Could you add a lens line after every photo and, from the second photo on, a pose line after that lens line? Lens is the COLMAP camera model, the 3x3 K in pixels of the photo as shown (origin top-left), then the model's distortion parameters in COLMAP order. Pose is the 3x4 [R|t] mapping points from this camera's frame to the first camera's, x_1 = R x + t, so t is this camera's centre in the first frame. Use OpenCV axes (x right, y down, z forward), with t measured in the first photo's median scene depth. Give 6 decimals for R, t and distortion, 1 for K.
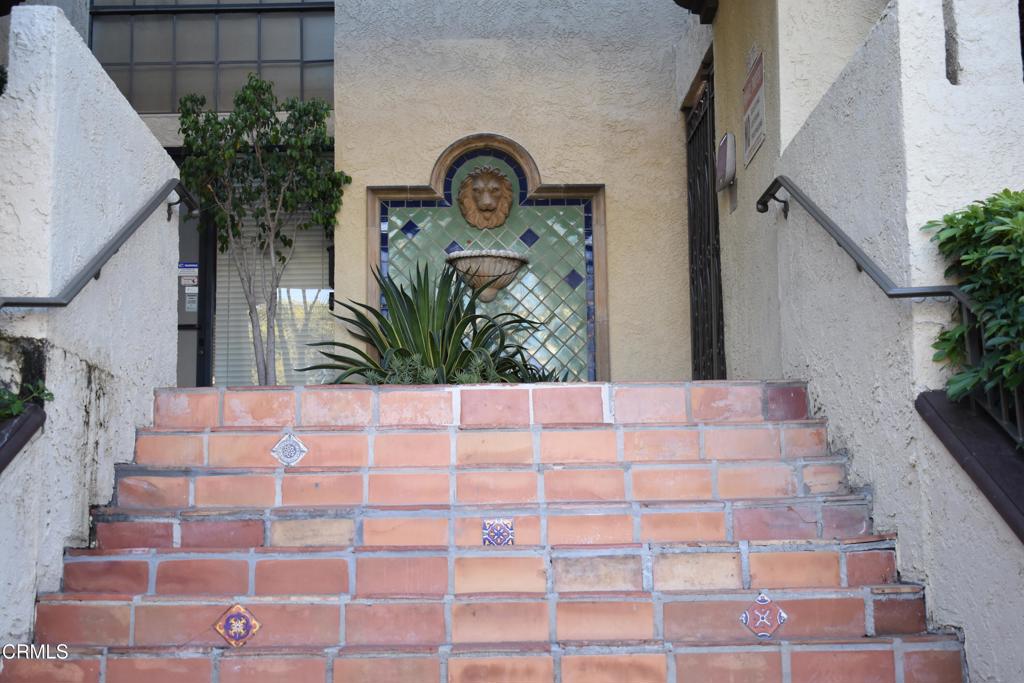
lens RADIAL K [[1570.8, 0, 512.0], [0, 1570.8, 341.5], [0, 0, 1]] dist [0.132590, 0.006069]
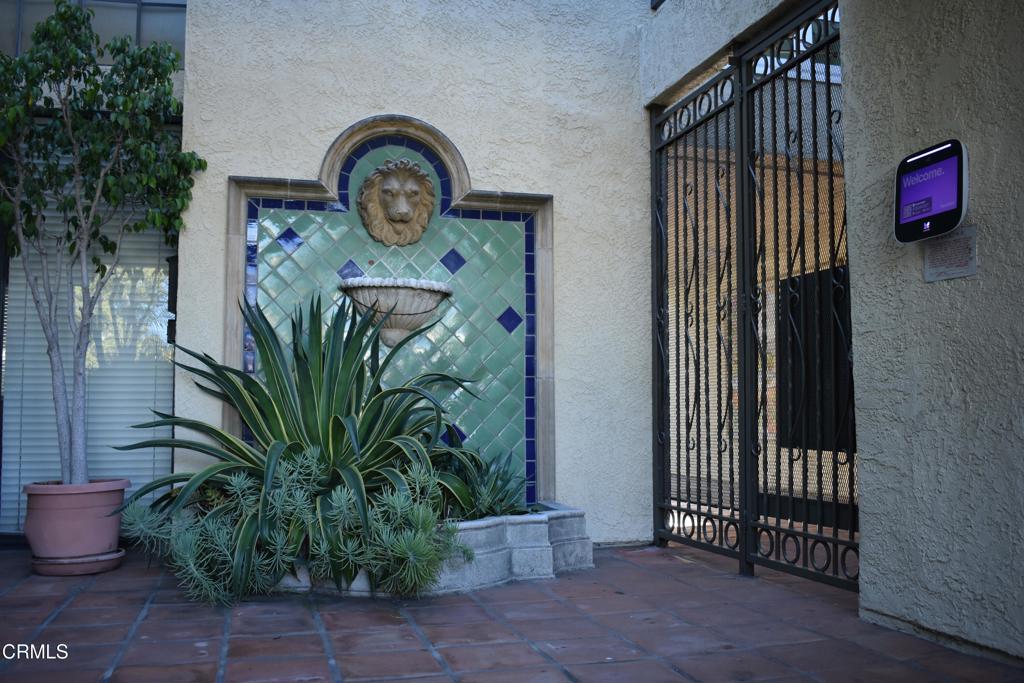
lens RADIAL K [[971.4, 0, 512.0], [0, 971.4, 341.5], [0, 0, 1]] dist [-0.016932, -0.091827]
pose [[0.970325, 0.033238, 0.239508, -0.070485], [-0.049644, 0.996791, 0.062793, -0.058107], [-0.236652, -0.072820, 0.968862, 0.544195]]
